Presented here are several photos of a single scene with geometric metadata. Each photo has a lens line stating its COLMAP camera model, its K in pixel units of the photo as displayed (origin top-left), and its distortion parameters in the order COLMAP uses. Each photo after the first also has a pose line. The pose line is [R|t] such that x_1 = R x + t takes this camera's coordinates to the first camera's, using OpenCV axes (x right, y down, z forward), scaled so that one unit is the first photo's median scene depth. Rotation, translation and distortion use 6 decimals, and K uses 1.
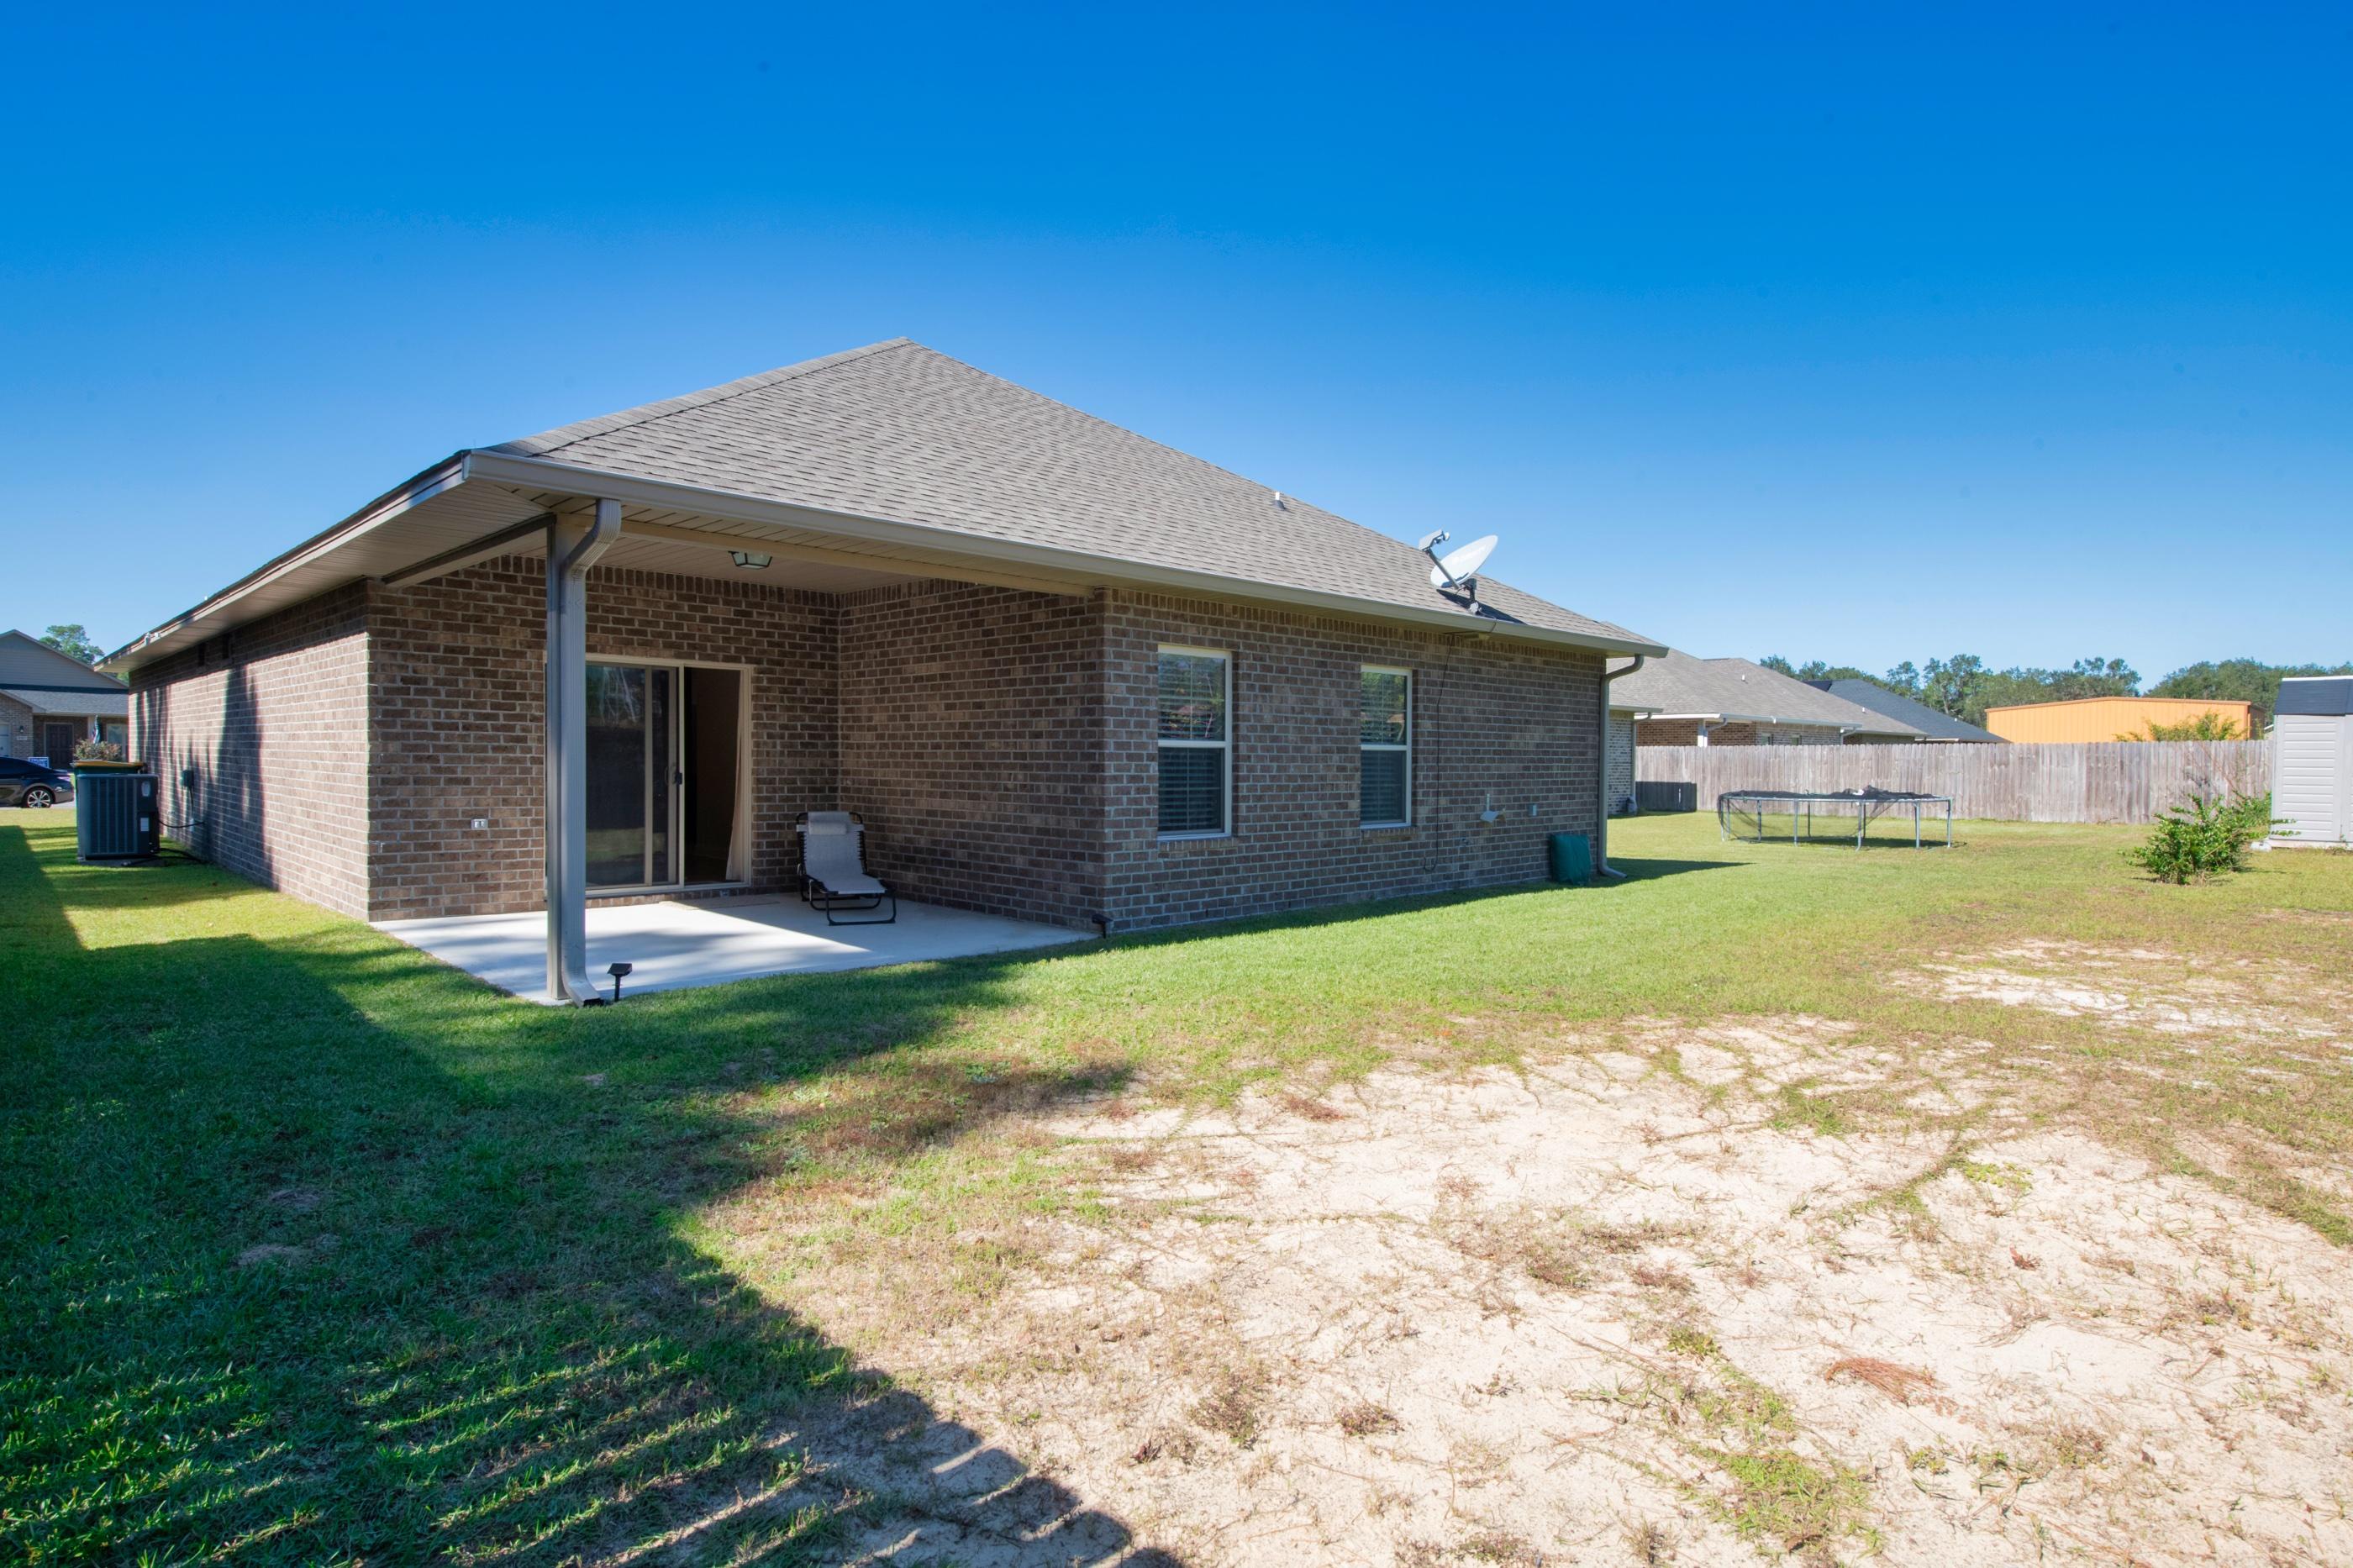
lens RADIAL K [[1256.3, 0, 1177.6], [0, 1256.3, 781.2], [0, 0, 1]] dist [0.002214, -0.000155]
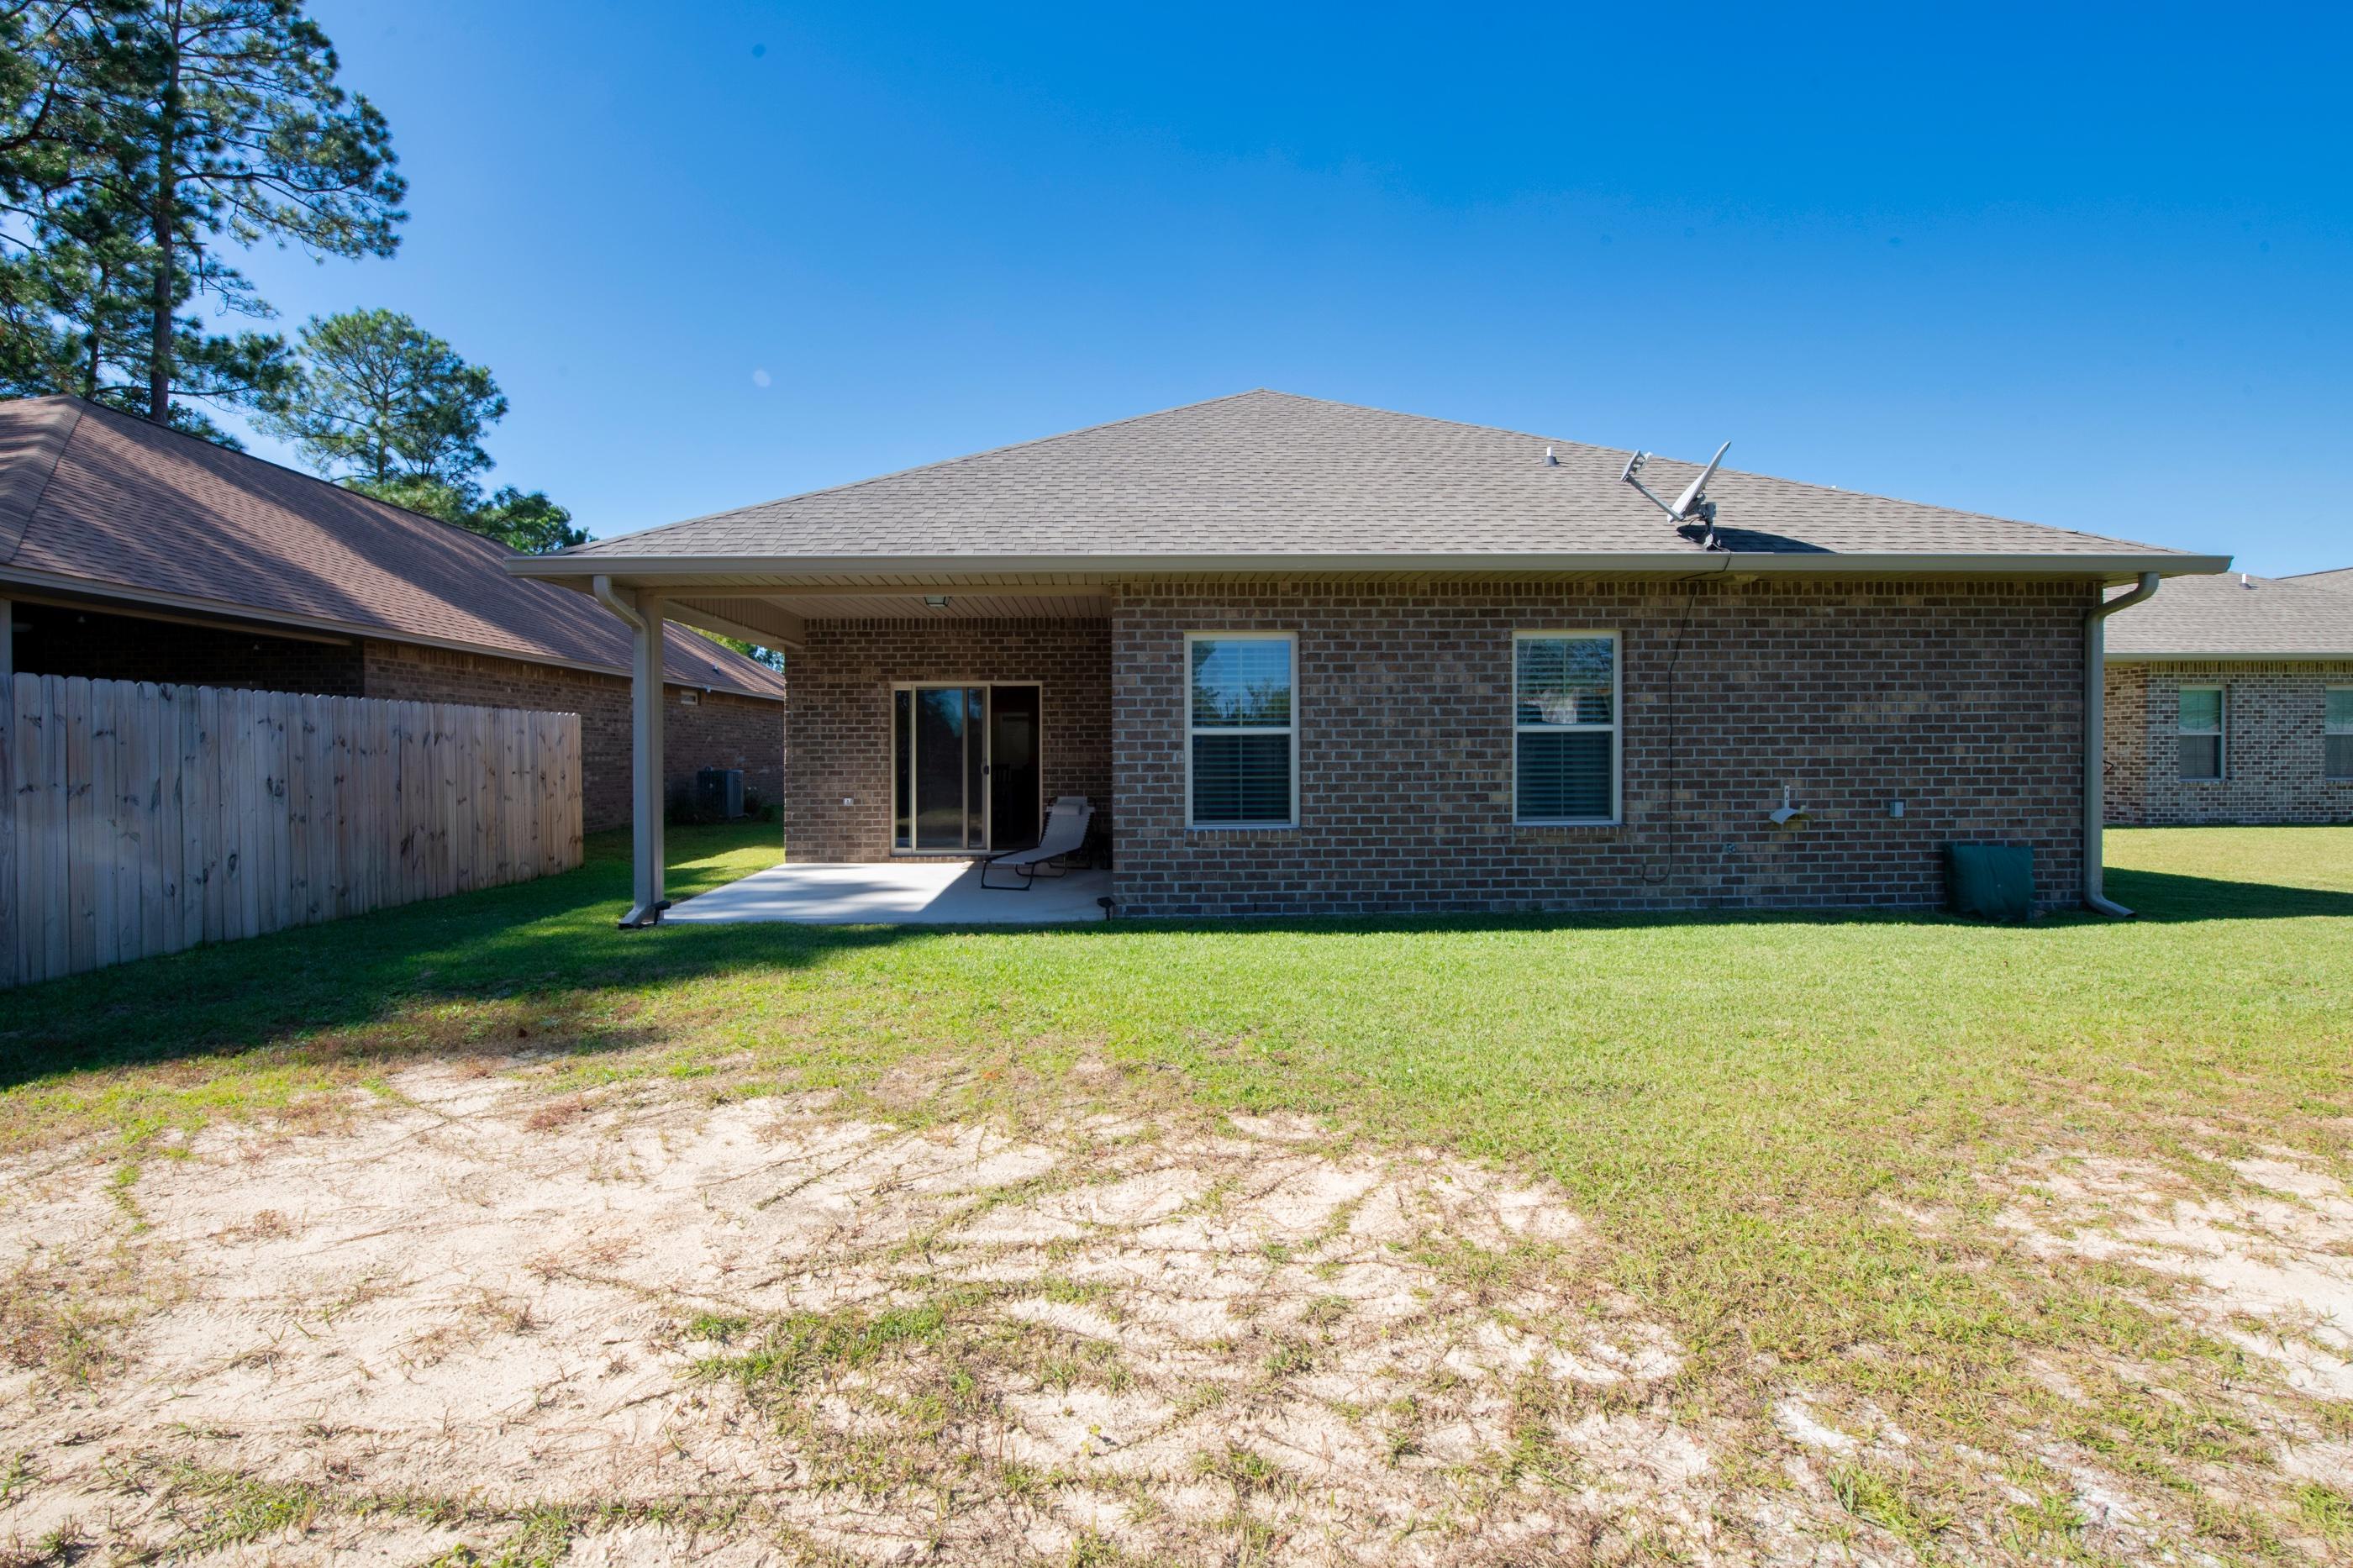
lens RADIAL K [[976.0, 0, 1177.2], [0, 976.0, 775.2], [0, 0, 1]] dist [-0.002709, -0.002536]
pose [[0.718413, -0.003006, -0.695610, 0.487984], [0.001754, 0.999995, -0.002510, 0.005906], [0.695615, 0.000583, 0.718415, 0.412153]]
